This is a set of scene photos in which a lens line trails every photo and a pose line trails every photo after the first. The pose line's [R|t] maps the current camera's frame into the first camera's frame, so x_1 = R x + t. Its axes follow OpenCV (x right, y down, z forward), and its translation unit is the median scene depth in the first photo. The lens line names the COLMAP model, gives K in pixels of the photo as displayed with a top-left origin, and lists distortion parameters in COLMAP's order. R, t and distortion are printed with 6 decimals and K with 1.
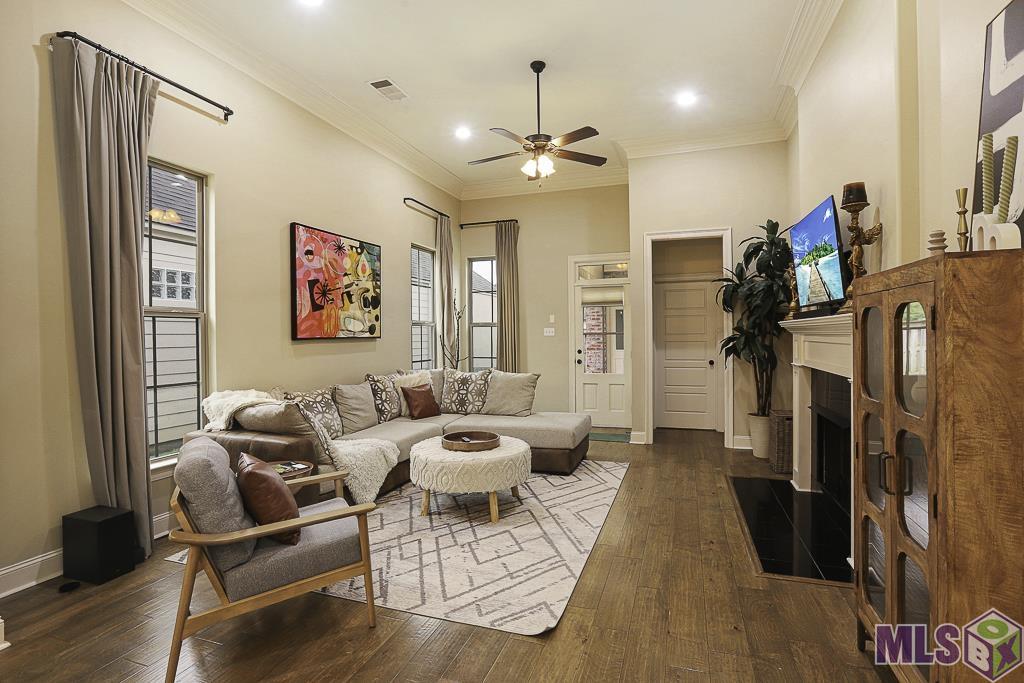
lens RADIAL K [[470.2, 0, 517.0], [0, 470.2, 342.6], [0, 0, 1]] dist [-0.013682, 0.004518]
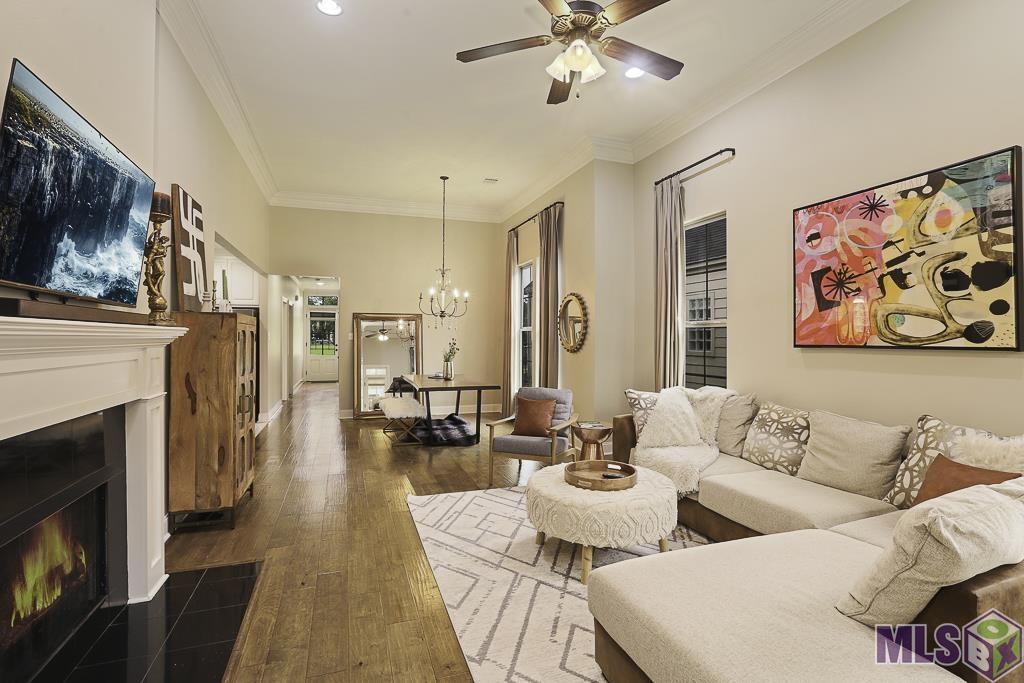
lens RADIAL K [[470.2, 0, 516.5], [0, 470.2, 337.5], [0, 0, 1]] dist [-0.013682, 0.004518]
pose [[-0.764134, 0.007469, -0.645014, 0.431284], [-0.006291, 0.999799, 0.019030, -0.033370], [0.645027, 0.018599, -0.763933, 1.231225]]
